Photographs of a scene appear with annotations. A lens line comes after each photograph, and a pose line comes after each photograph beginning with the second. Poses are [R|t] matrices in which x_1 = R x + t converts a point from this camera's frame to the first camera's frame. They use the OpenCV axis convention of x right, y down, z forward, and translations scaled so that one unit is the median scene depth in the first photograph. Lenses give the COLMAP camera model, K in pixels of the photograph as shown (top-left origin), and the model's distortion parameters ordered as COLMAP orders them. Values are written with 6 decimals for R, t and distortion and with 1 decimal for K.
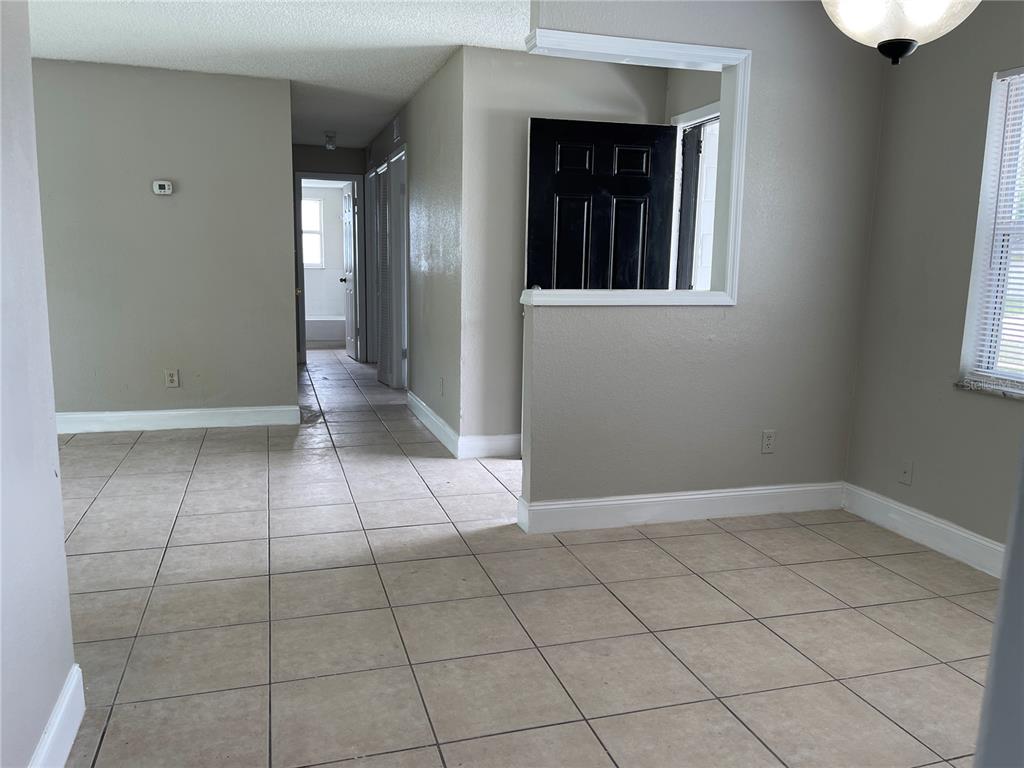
lens RADIAL K [[777.3, 0, 515.0], [0, 777.3, 388.4], [0, 0, 1]] dist [0.043722, -0.007066]
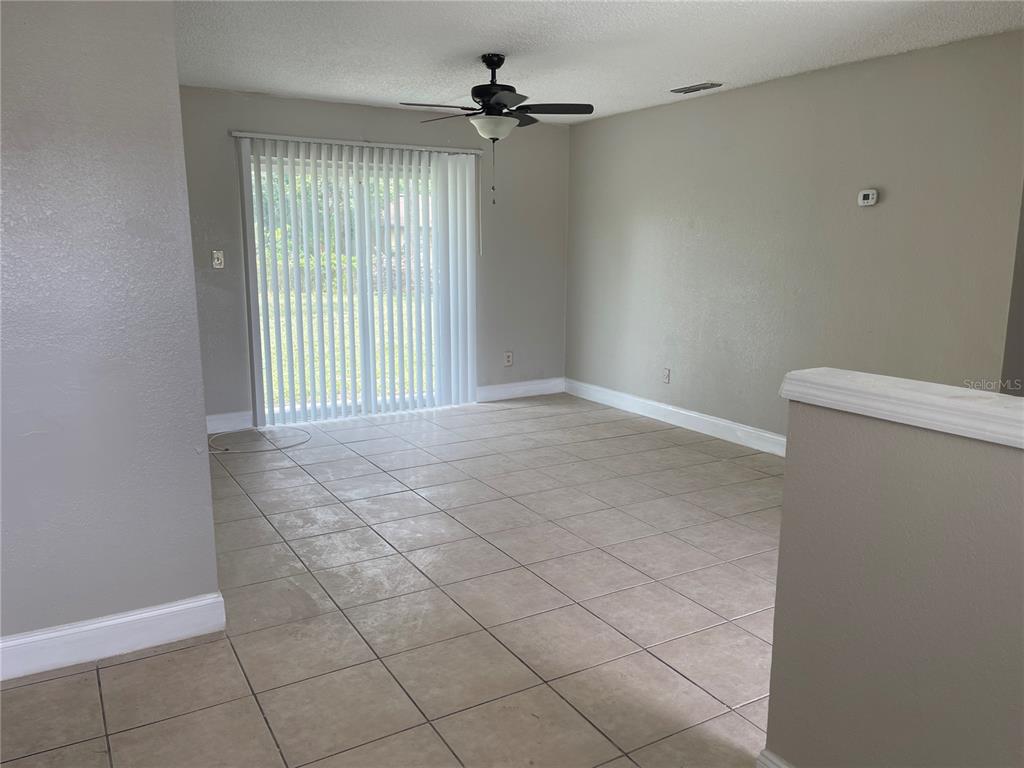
lens RADIAL K [[777.3, 0, 515.0], [0, 777.3, 388.4], [0, 0, 1]] dist [0.043722, -0.007066]
pose [[0.228310, 0.158895, -0.960535, 0.413867], [-0.158534, 0.979492, 0.124349, -0.126108], [0.960594, 0.123887, 0.248818, 0.573630]]
